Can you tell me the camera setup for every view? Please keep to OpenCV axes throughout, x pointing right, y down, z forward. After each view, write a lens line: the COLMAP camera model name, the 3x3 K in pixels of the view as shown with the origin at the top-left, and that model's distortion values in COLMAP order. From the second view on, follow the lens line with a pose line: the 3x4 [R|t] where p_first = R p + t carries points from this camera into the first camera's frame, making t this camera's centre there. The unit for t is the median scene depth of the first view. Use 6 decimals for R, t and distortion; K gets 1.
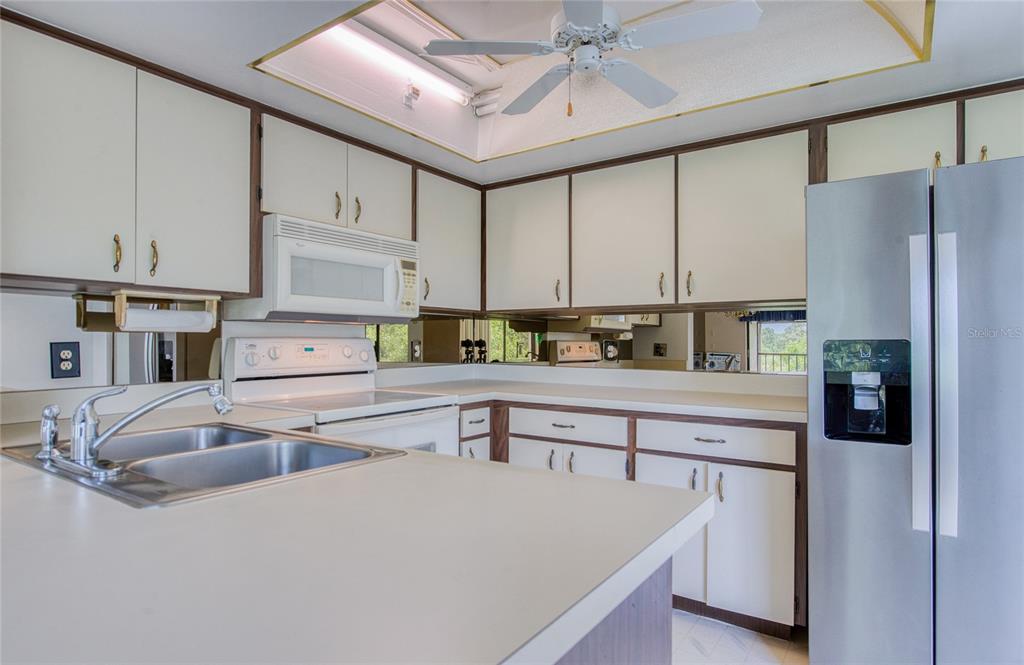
lens RADIAL K [[558.8, 0, 509.8], [0, 558.8, 339.6], [0, 0, 1]] dist [0.003165, -0.001666]
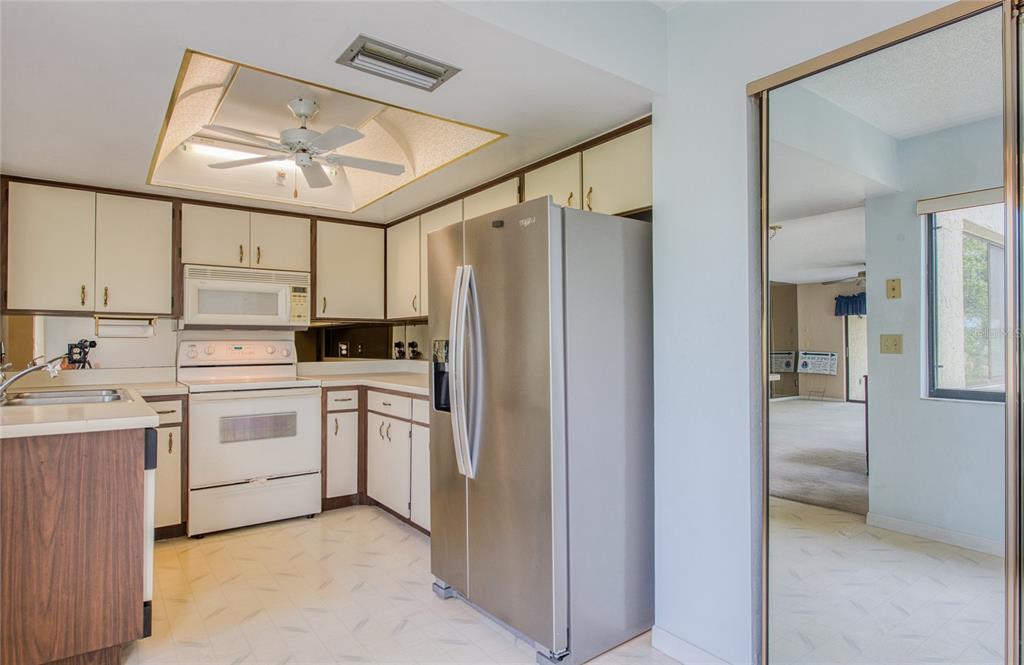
lens RADIAL K [[558.8, 0, 519.8], [0, 558.8, 332.0], [0, 0, 1]] dist [0.003165, -0.001666]
pose [[0.949642, -0.010968, -0.313145, 0.811155], [0.006698, 0.999869, -0.014706, 0.001046], [0.313265, 0.011868, 0.949592, -0.191279]]
